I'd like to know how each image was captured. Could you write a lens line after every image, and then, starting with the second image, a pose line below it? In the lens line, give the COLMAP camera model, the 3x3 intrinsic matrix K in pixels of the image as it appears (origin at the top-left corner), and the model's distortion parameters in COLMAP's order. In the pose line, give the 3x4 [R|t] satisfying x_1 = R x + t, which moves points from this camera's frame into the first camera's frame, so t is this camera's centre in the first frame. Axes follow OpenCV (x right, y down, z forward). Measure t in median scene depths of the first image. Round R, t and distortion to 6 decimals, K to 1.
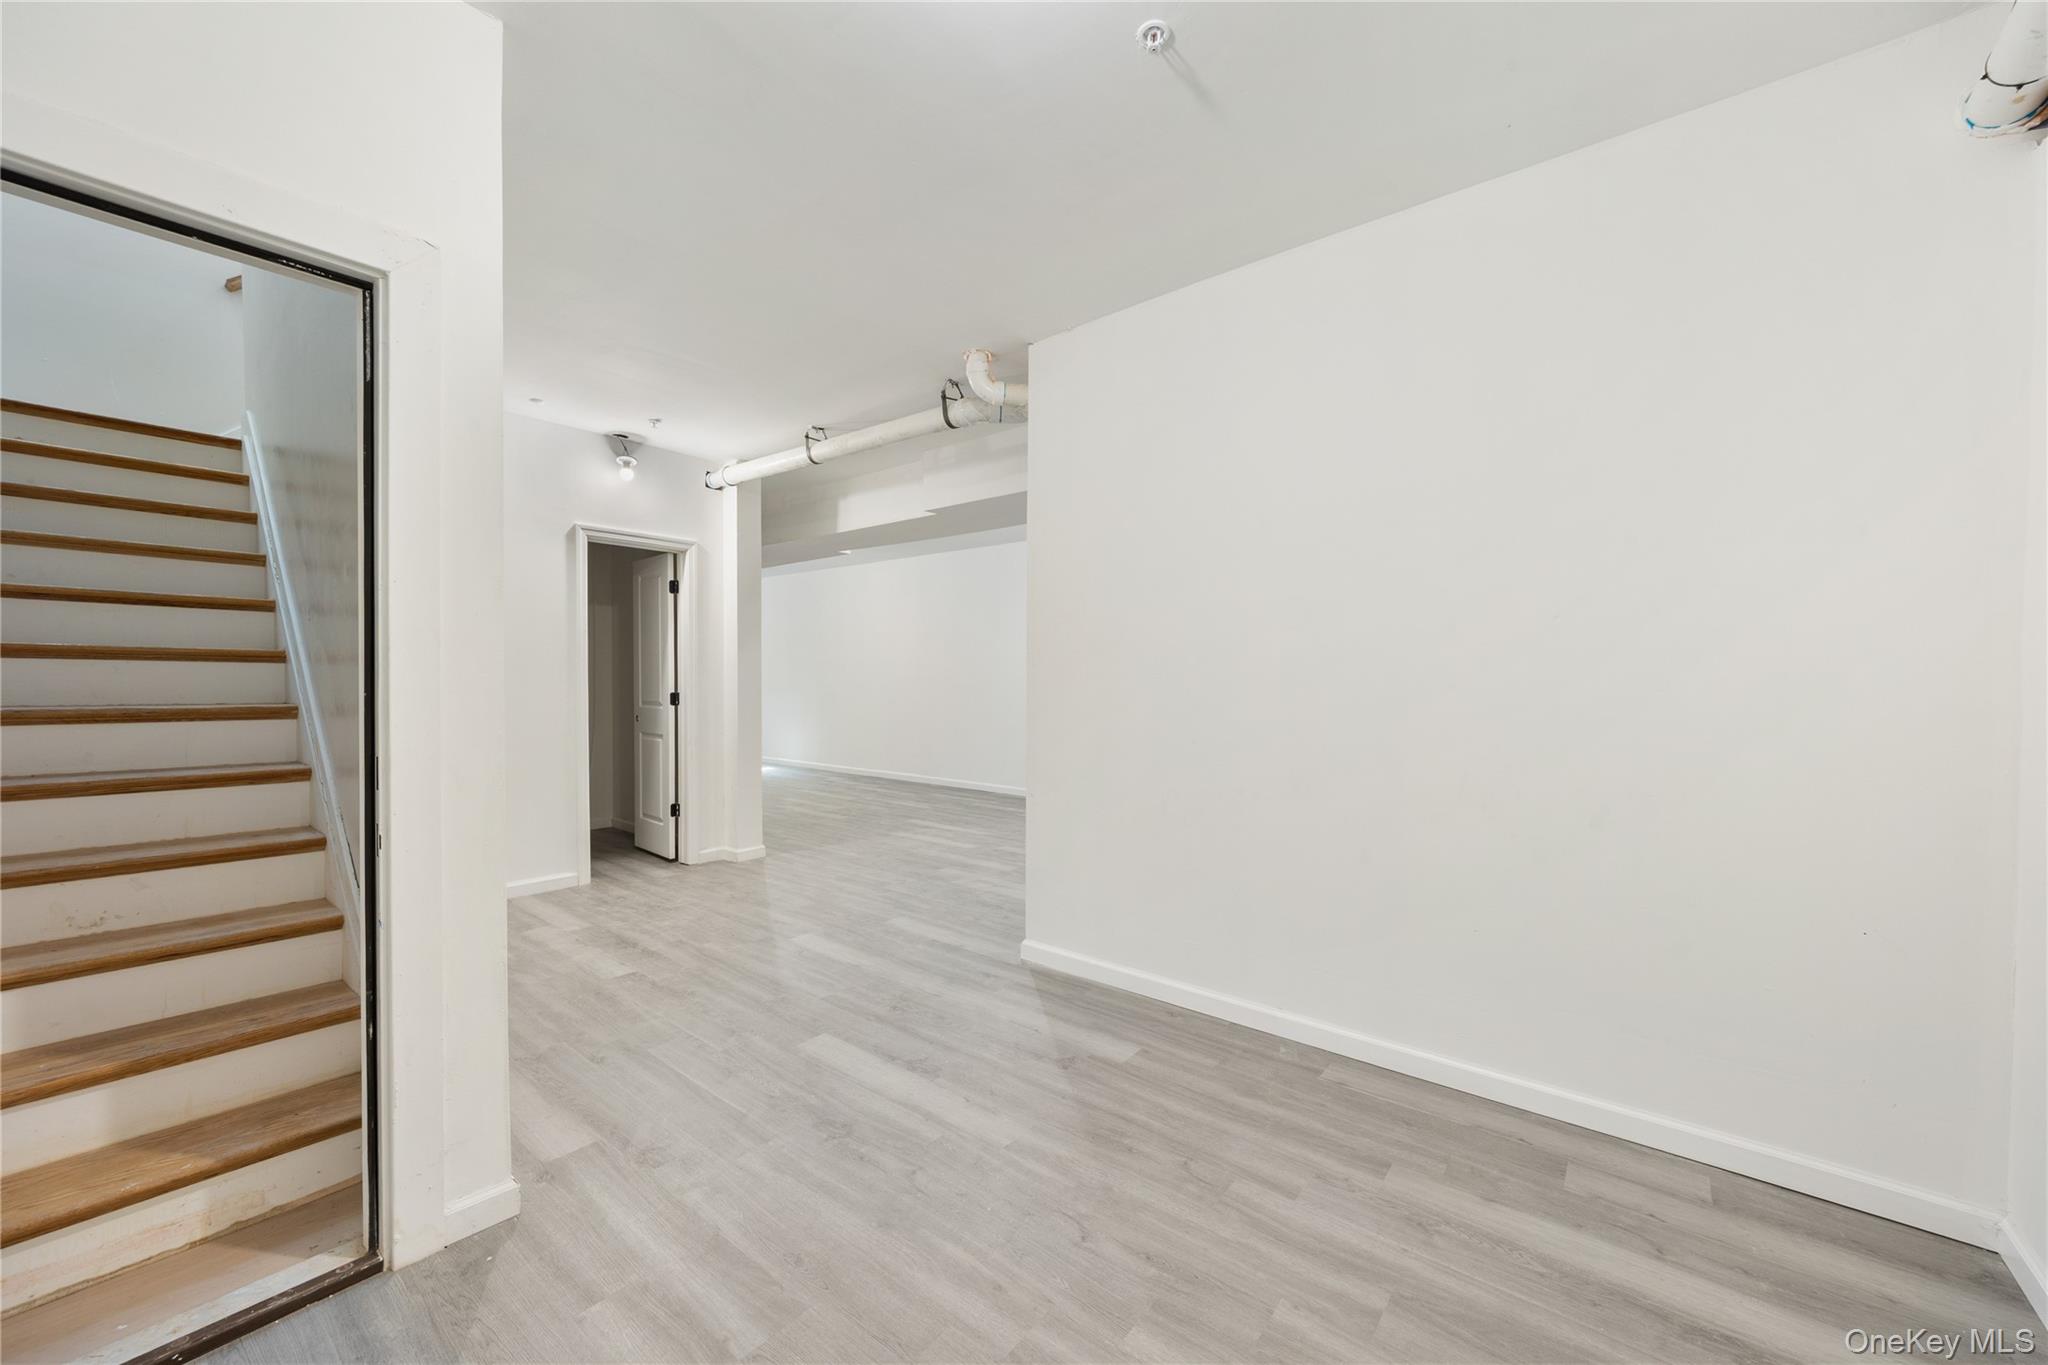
lens RADIAL K [[762.2, 0, 1007.9], [0, 762.2, 712.1], [0, 0, 1]] dist [-0.003401, -0.000218]
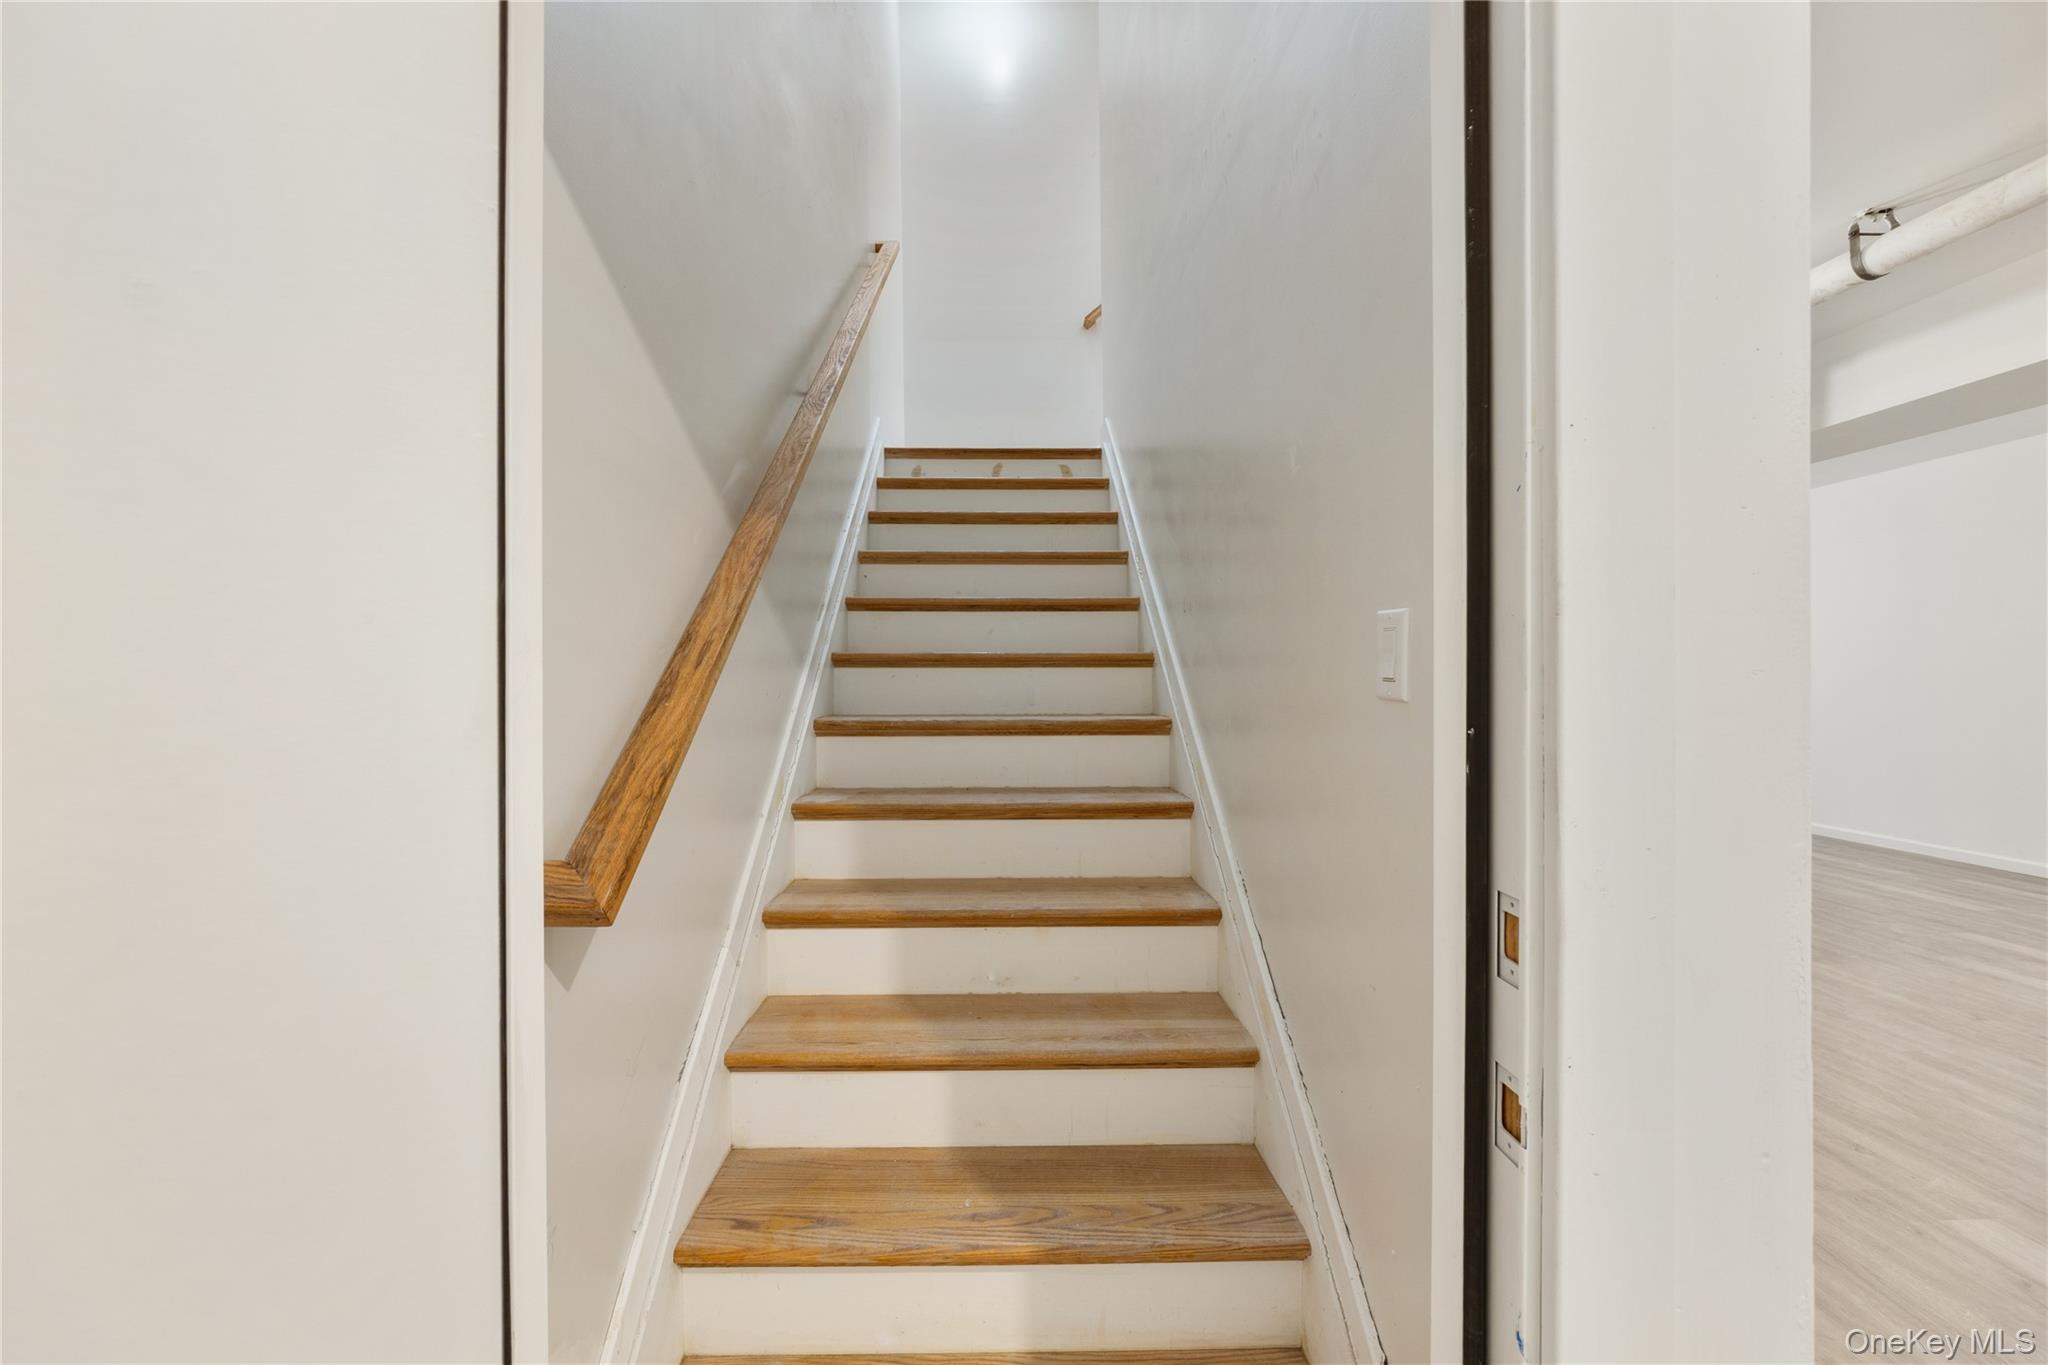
lens RADIAL K [[762.2, 0, 1017.8], [0, 762.2, 684.4], [0, 0, 1]] dist [-0.003401, -0.000218]
pose [[0.665465, -0.009315, -0.746371, -0.388731], [-0.018704, 0.999400, -0.029150, -0.016418], [0.746195, 0.033358, 0.664891, 0.299831]]
